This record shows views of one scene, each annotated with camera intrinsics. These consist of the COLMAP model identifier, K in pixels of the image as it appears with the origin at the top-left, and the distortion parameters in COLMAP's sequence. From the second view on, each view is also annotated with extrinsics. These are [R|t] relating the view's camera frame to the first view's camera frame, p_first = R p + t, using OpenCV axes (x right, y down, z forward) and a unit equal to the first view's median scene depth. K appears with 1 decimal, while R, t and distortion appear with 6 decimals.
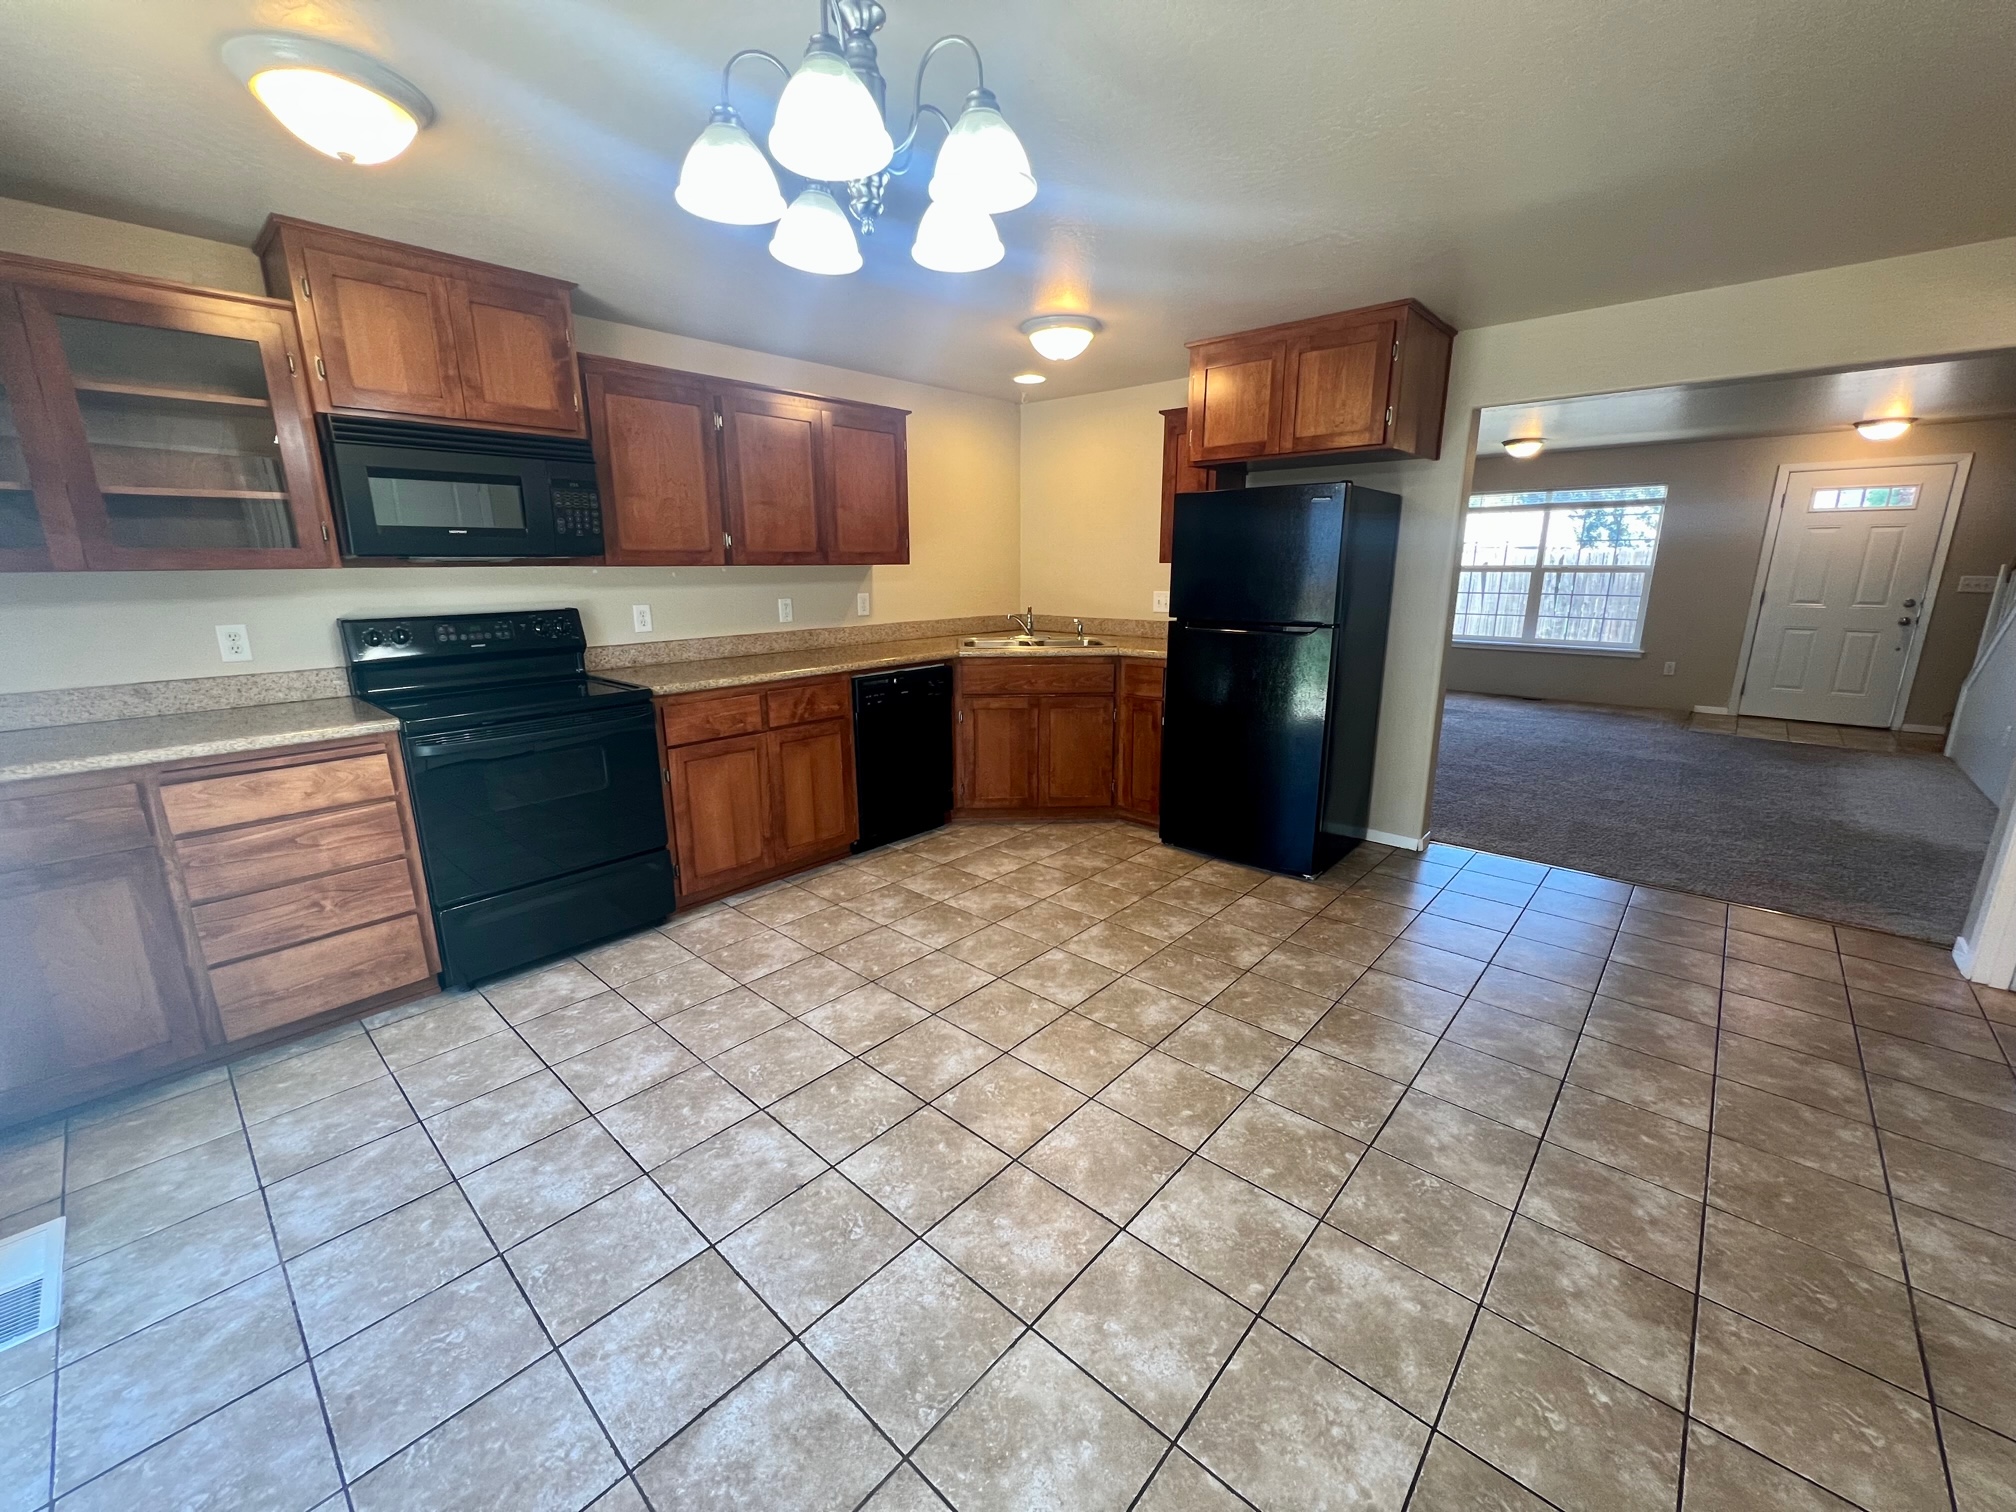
lens RADIAL K [[808.9, 0, 1000.9], [0, 808.9, 755.2], [0, 0, 1]] dist [0.000428, 0.000587]
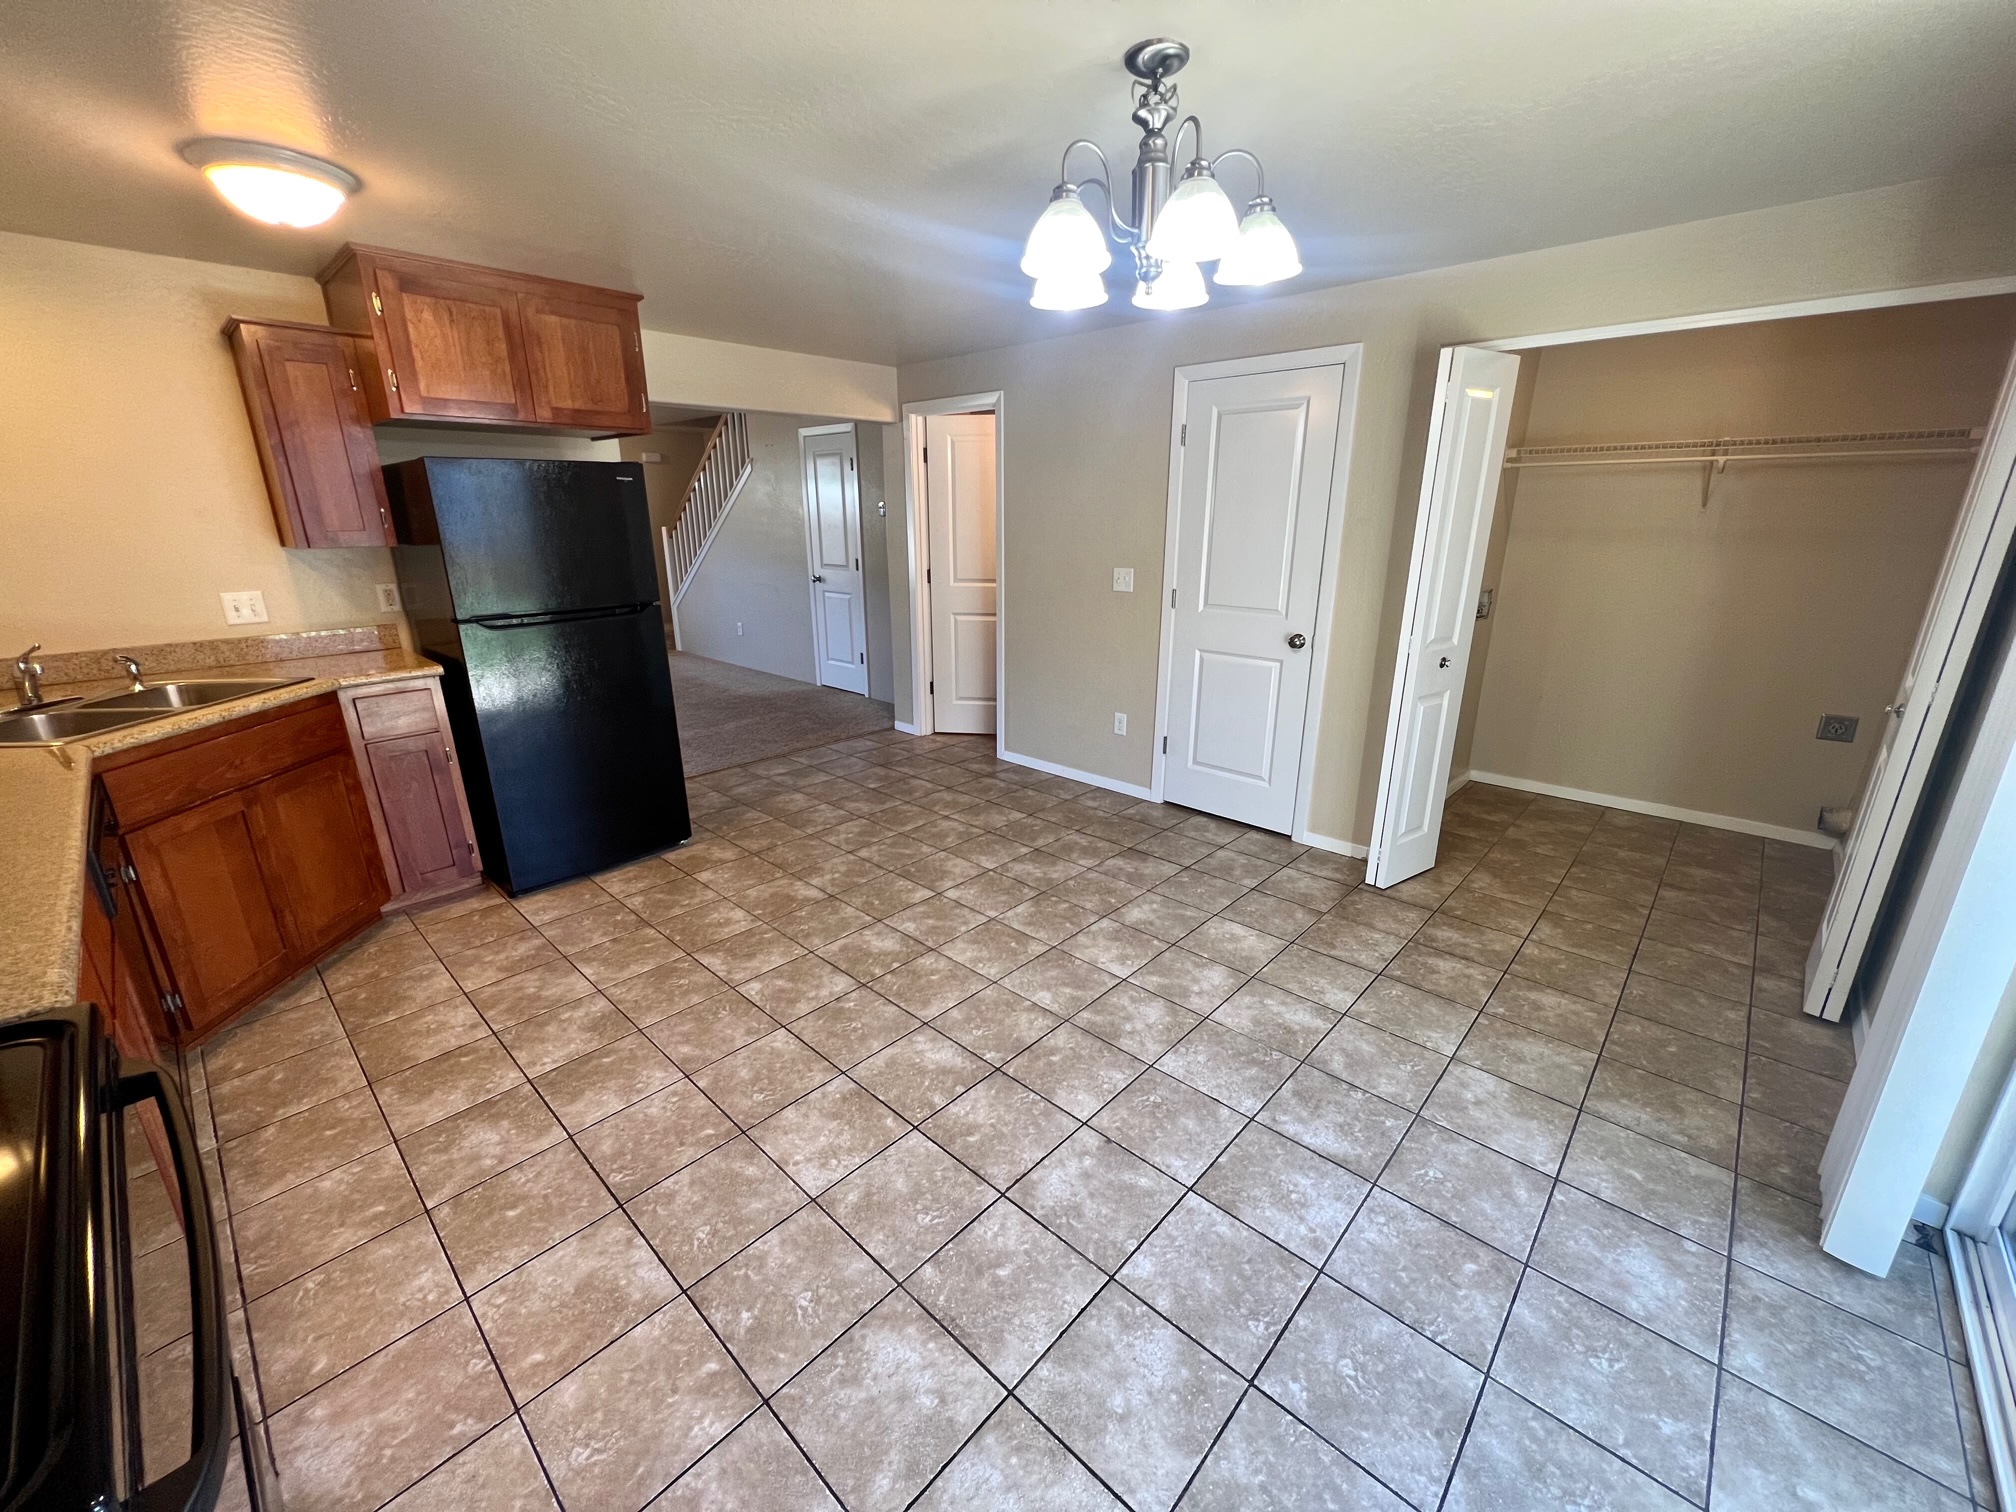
lens RADIAL K [[808.9, 0, 1002.9], [0, 808.9, 758.8], [0, 0, 1]] dist [0.000428, 0.000587]
pose [[0.012246, -0.291427, 0.956515, -0.922360], [0.238022, 0.929939, 0.280282, -0.228438], [-0.971182, 0.224240, 0.080754, 0.762410]]
